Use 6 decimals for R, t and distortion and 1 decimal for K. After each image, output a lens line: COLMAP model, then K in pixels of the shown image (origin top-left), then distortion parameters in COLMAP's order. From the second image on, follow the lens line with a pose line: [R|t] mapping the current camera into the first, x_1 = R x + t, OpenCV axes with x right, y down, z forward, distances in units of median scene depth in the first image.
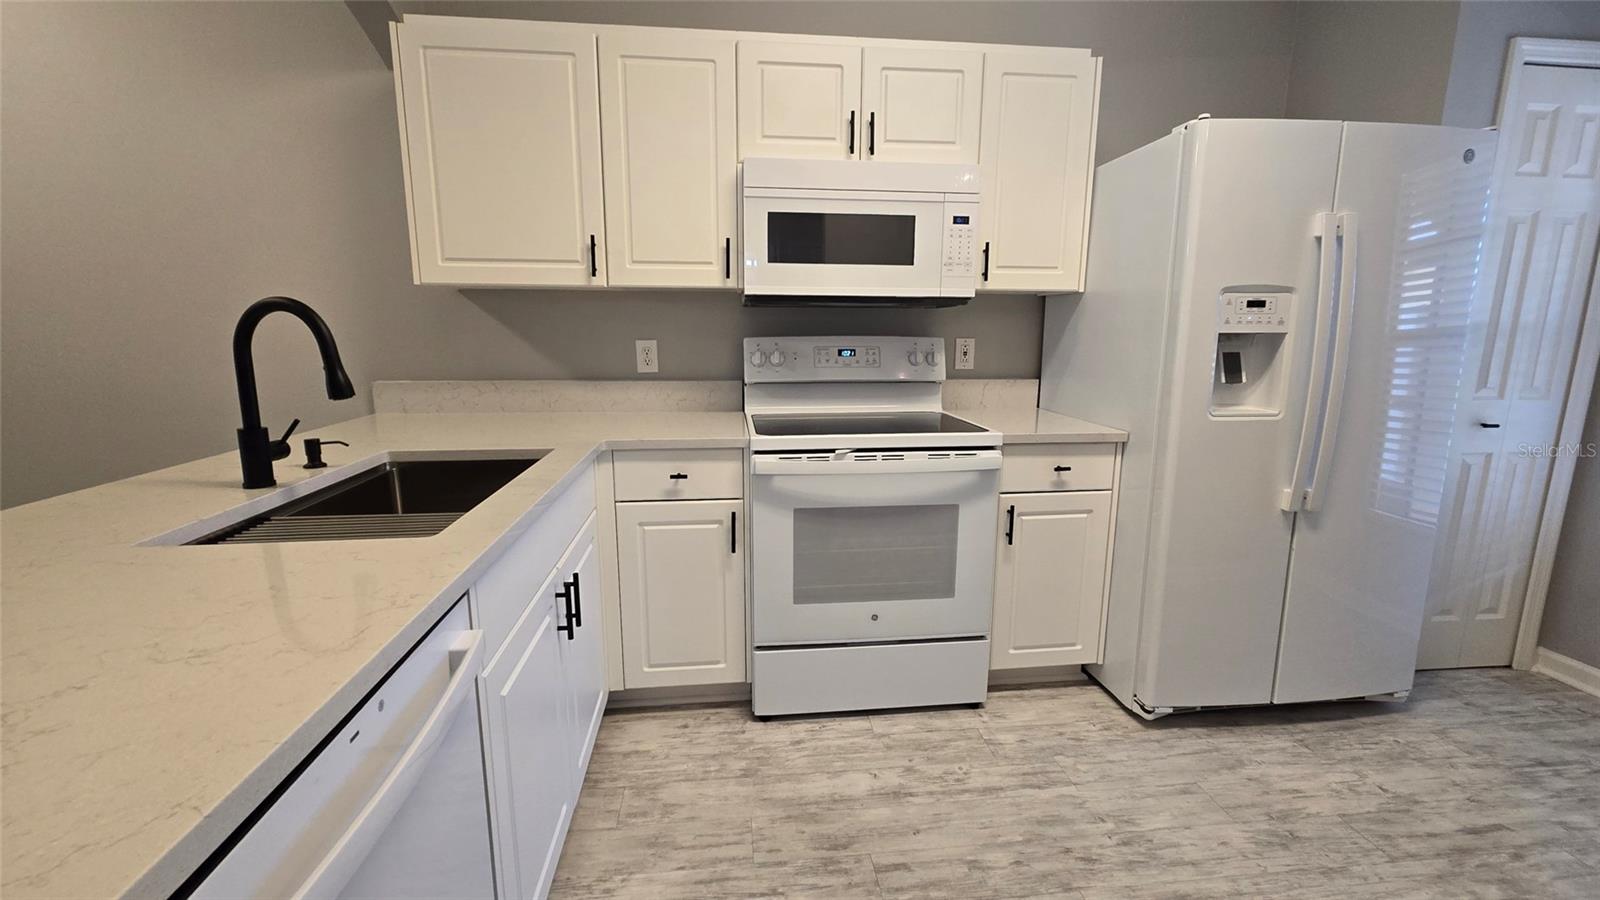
lens RADIAL K [[649.7, 0, 796.5], [0, 649.7, 446.7], [0, 0, 1]] dist [-0.000182, 0.000079]
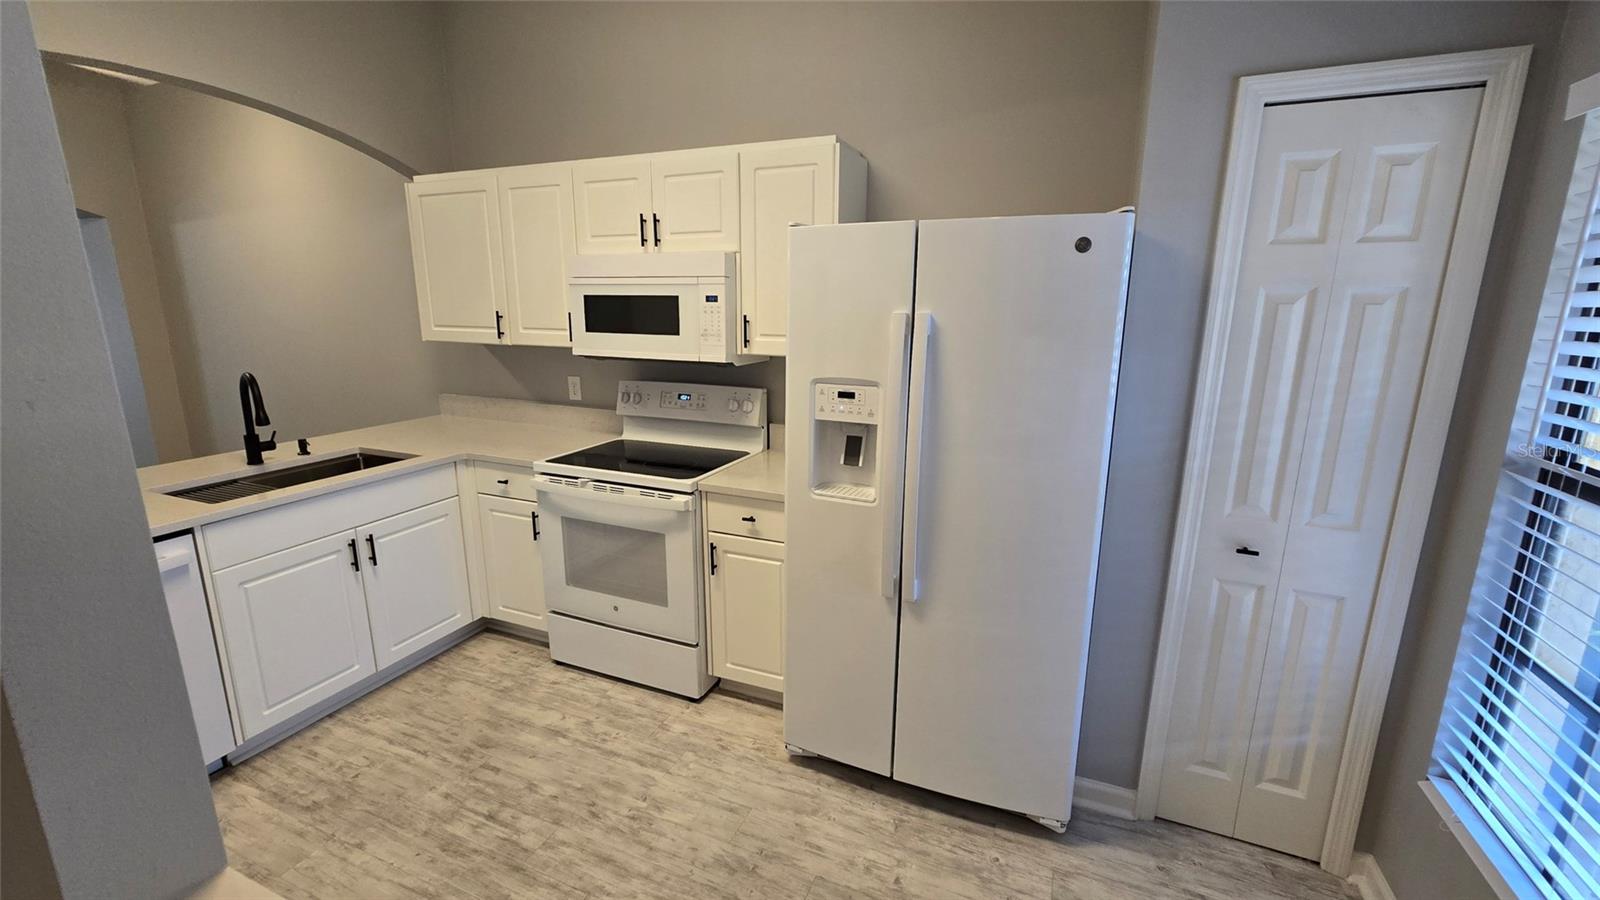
lens RADIAL K [[648.3, 0, 800.0], [0, 648.3, 450.0], [0, 0, 1]] dist [0.000794, 0.000614]
pose [[0.873651, 0.110827, -0.473762, 1.038301], [-0.092154, 0.993779, 0.062535, -0.171640], [0.477746, -0.010975, 0.878430, 0.035755]]
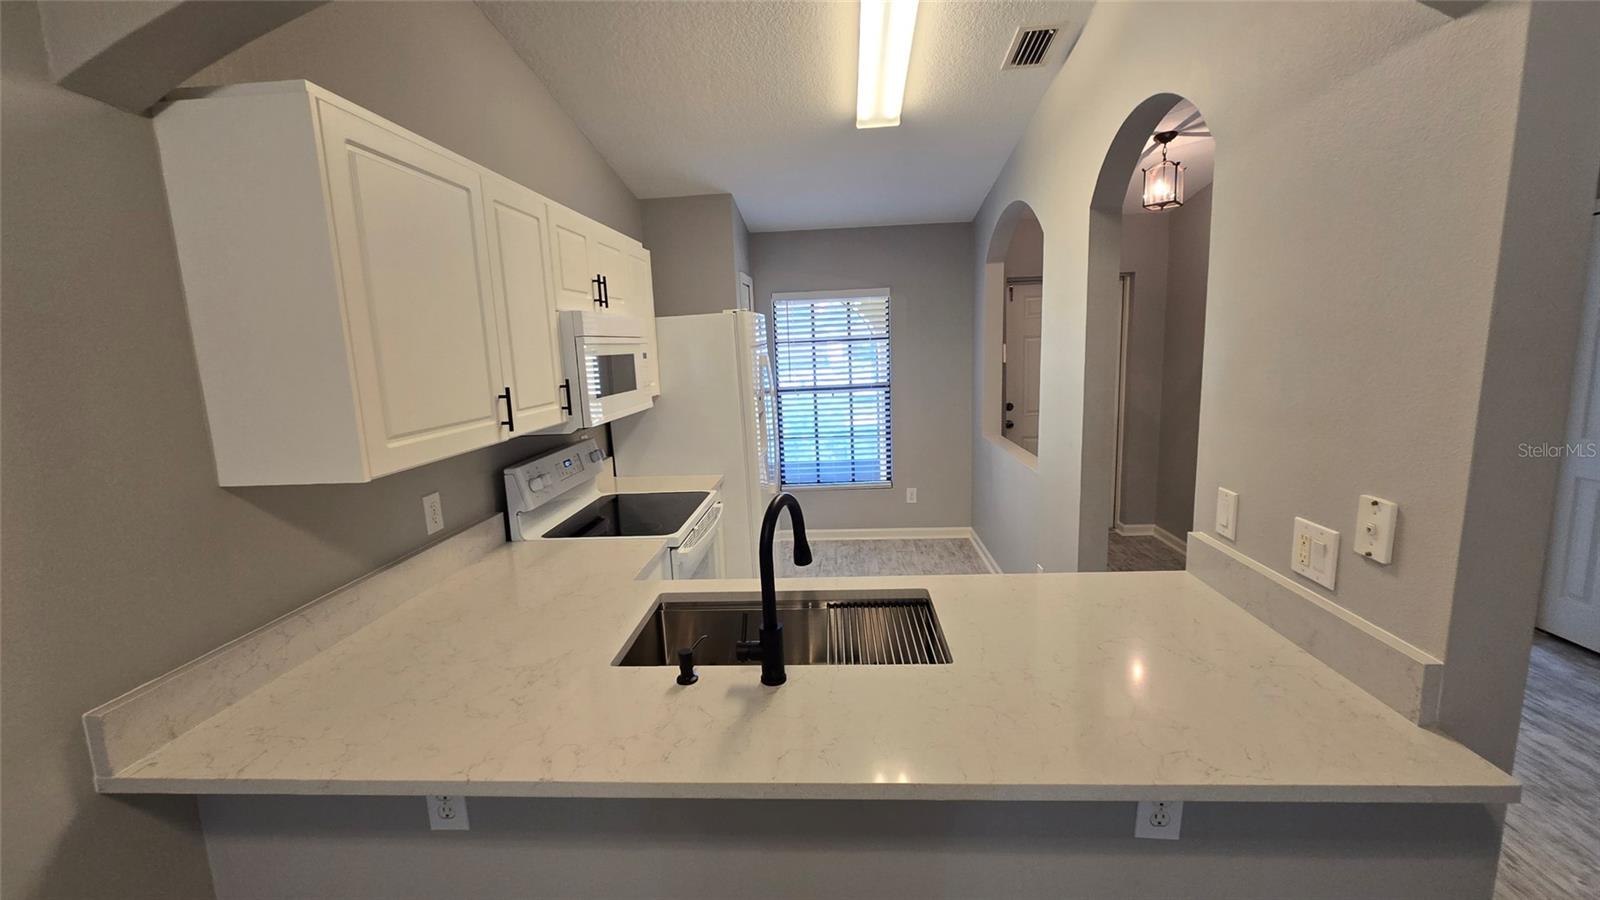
lens RADIAL K [[651.5, 0, 795.8], [0, 651.5, 450.0], [0, 0, 1]] dist [0.001499, 0.000782]
pose [[0.181053, -0.169561, 0.968746, -1.155966], [0.218033, 0.967434, 0.128582, -0.274117], [-0.959000, 0.187939, 0.212127, 0.450599]]
